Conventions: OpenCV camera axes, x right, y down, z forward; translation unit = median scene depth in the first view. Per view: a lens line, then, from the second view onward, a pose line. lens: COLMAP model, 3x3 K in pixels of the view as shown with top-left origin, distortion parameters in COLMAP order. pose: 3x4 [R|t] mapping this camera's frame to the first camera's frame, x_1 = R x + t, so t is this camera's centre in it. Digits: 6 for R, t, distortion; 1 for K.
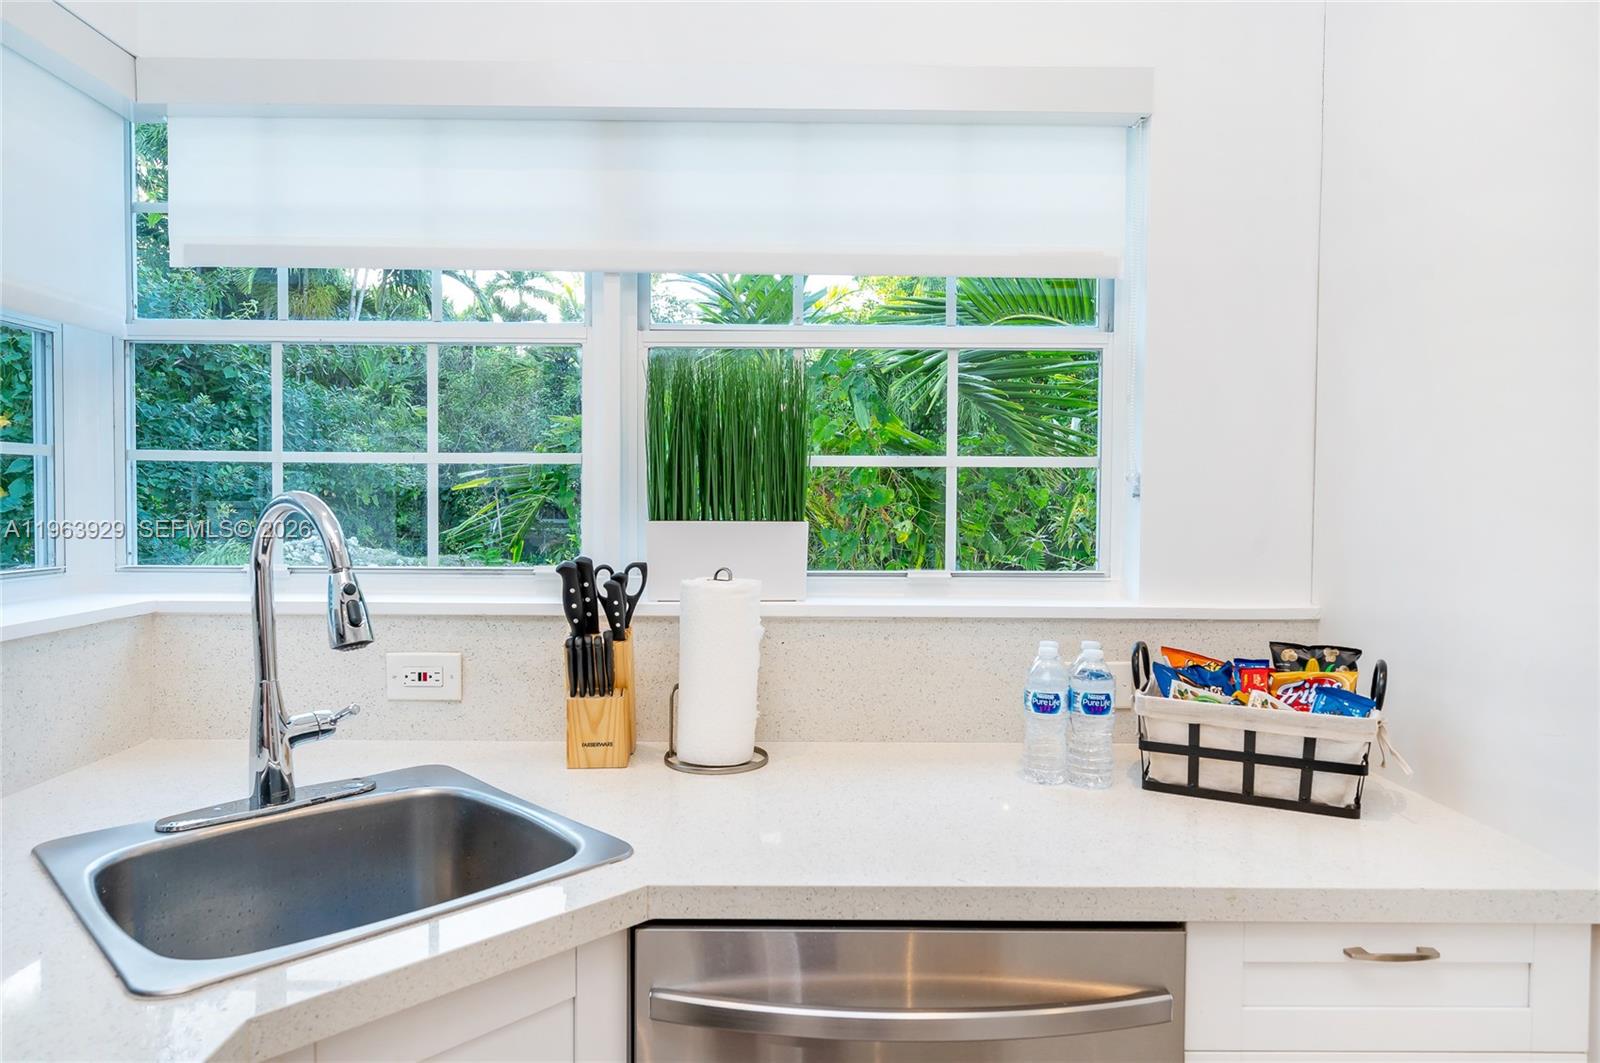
lens RADIAL K [[981.8, 0, 800.0], [0, 981.8, 531.5], [0, 0, 1]] dist [0.007740, 0.000584]
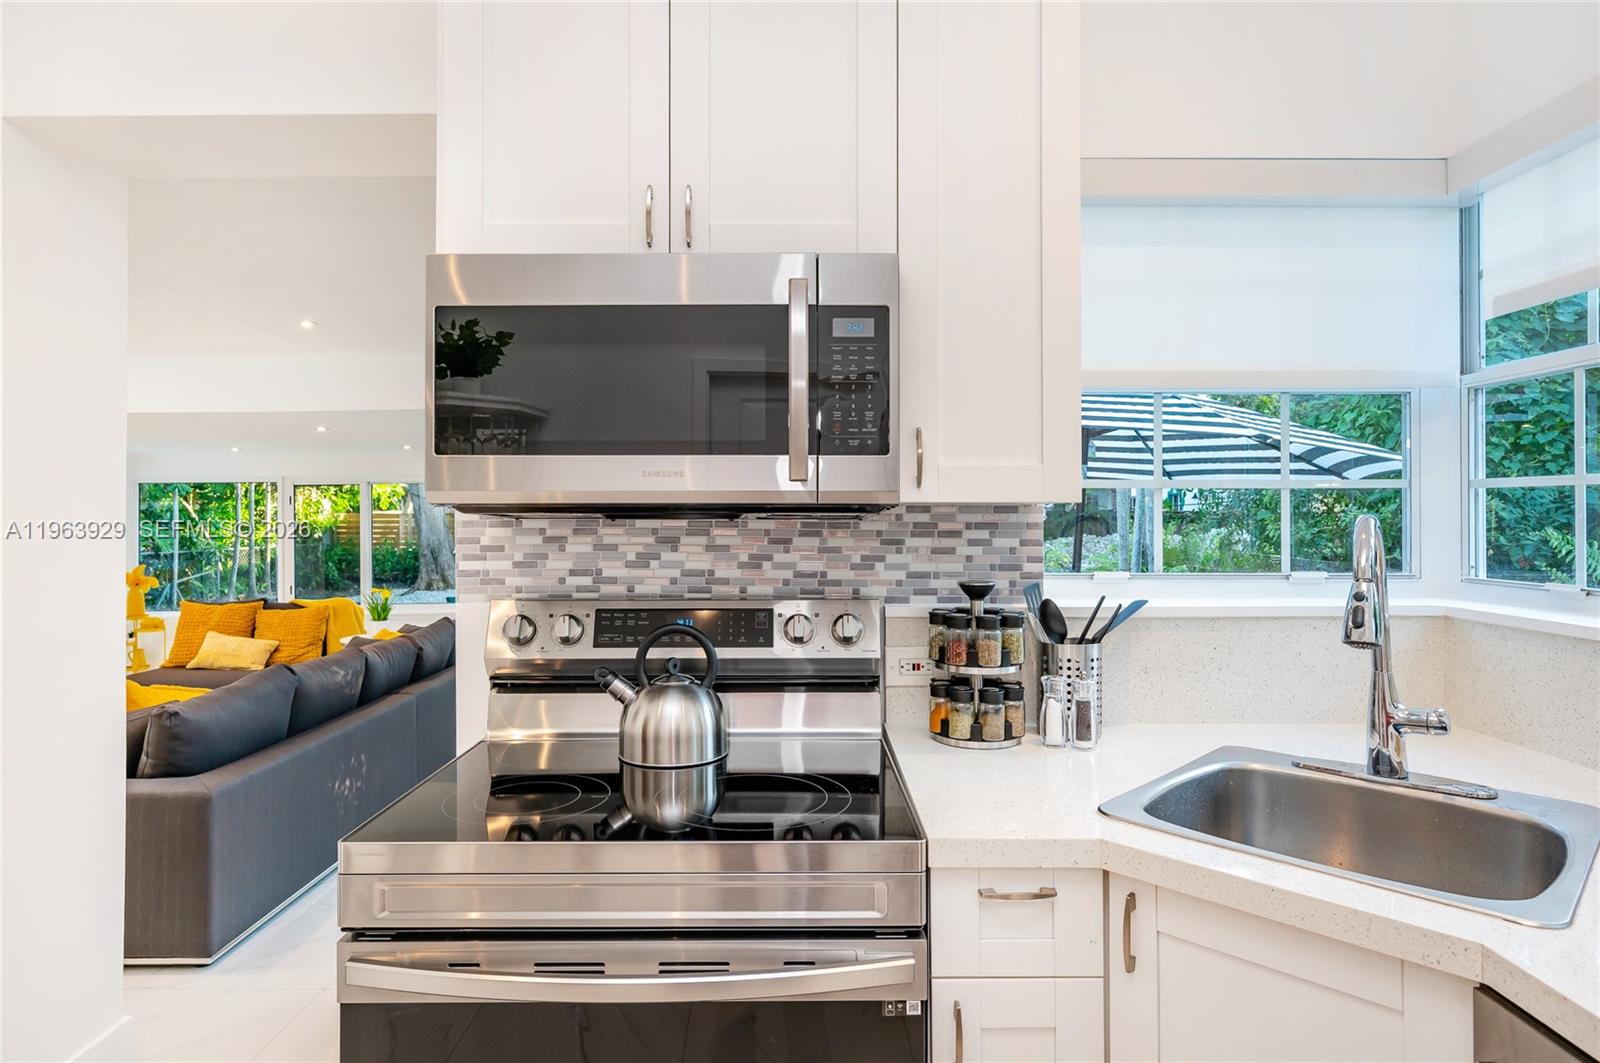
lens RADIAL K [[900.0, 0, 798.8], [0, 900.0, 507.7], [0, 0, 1]] dist [-0.033816, -0.000507]
pose [[-0.010468, -0.008906, -0.999906, 0.474569], [-0.036269, 0.999306, -0.008521, -0.012380], [0.999287, 0.036177, -0.010784, 0.251202]]
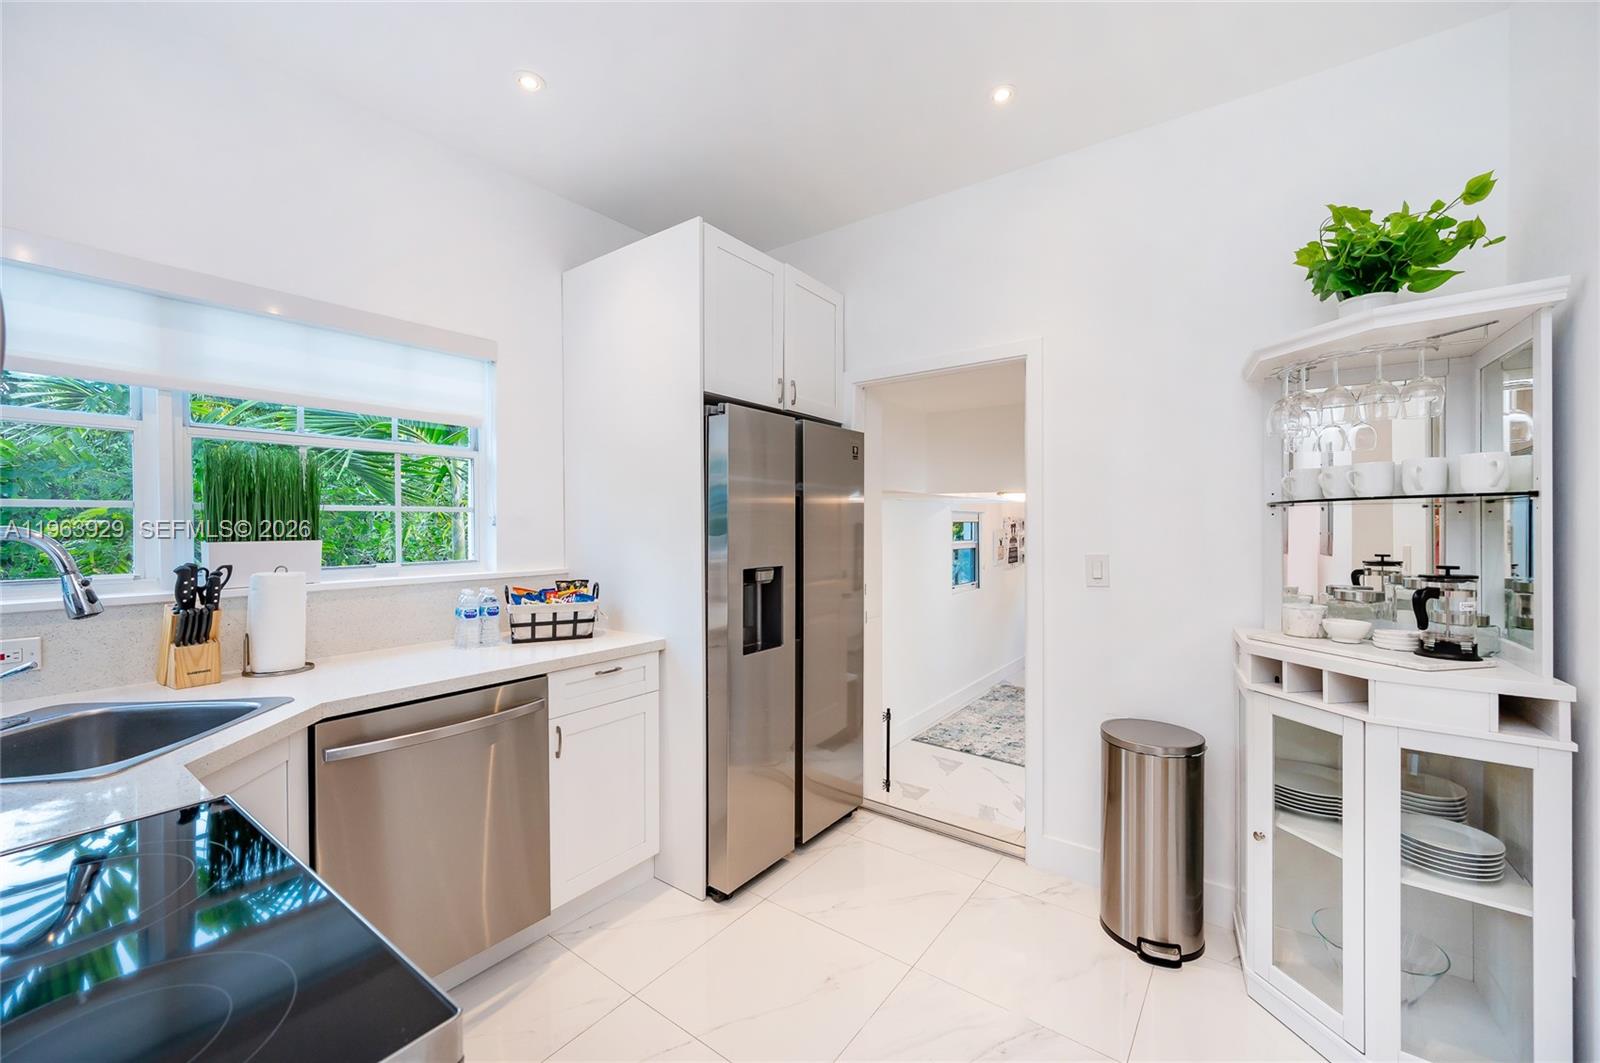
lens RADIAL K [[621.5, 0, 800.0], [0, 621.5, 531.5], [0, 0, 1]] dist [0.001177, 0.000231]
pose [[0.608744, -0.019755, 0.793121, -0.426246], [0.038630, 0.999242, -0.004760, 0.016355], [-0.792426, 0.033536, 0.609045, -0.506757]]
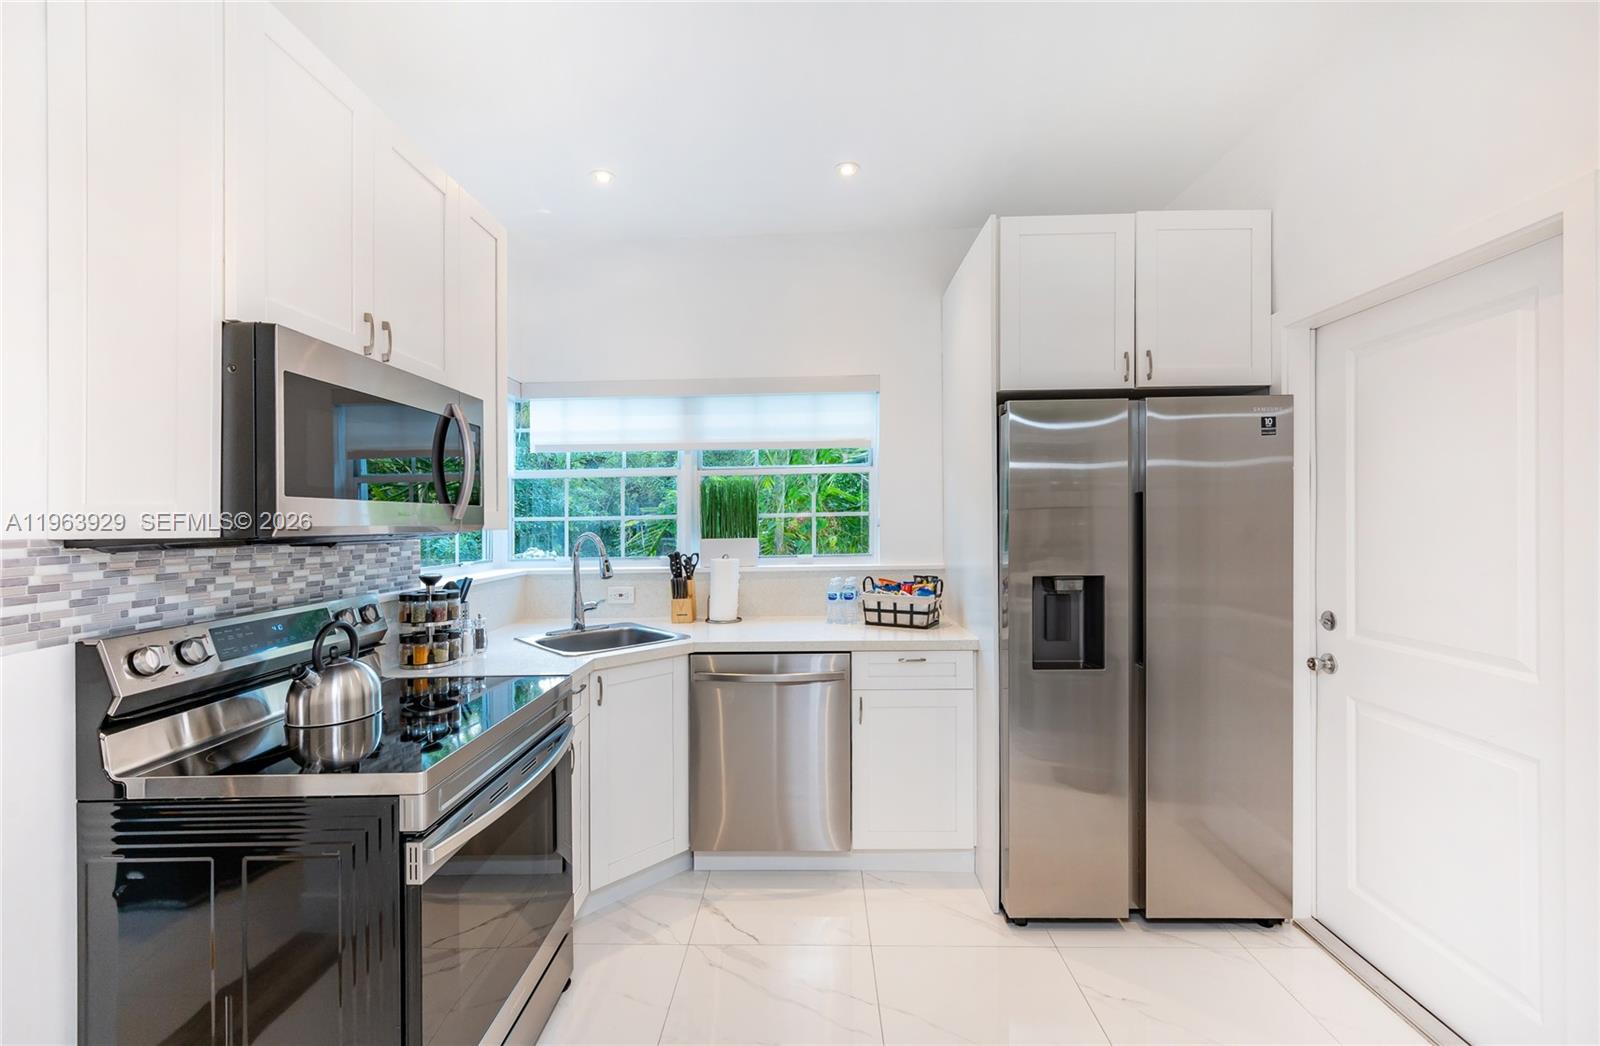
lens RADIAL K [[632.3, 0, 828.9], [0, 632.3, 521.8], [0, 0, 1]] dist [0.000185, -0.000026]
pose [[0.999742, -0.022354, 0.003956, 0.229808], [0.022478, 0.999149, -0.034579, 0.013010], [-0.003180, 0.034659, 0.999394, -0.899347]]
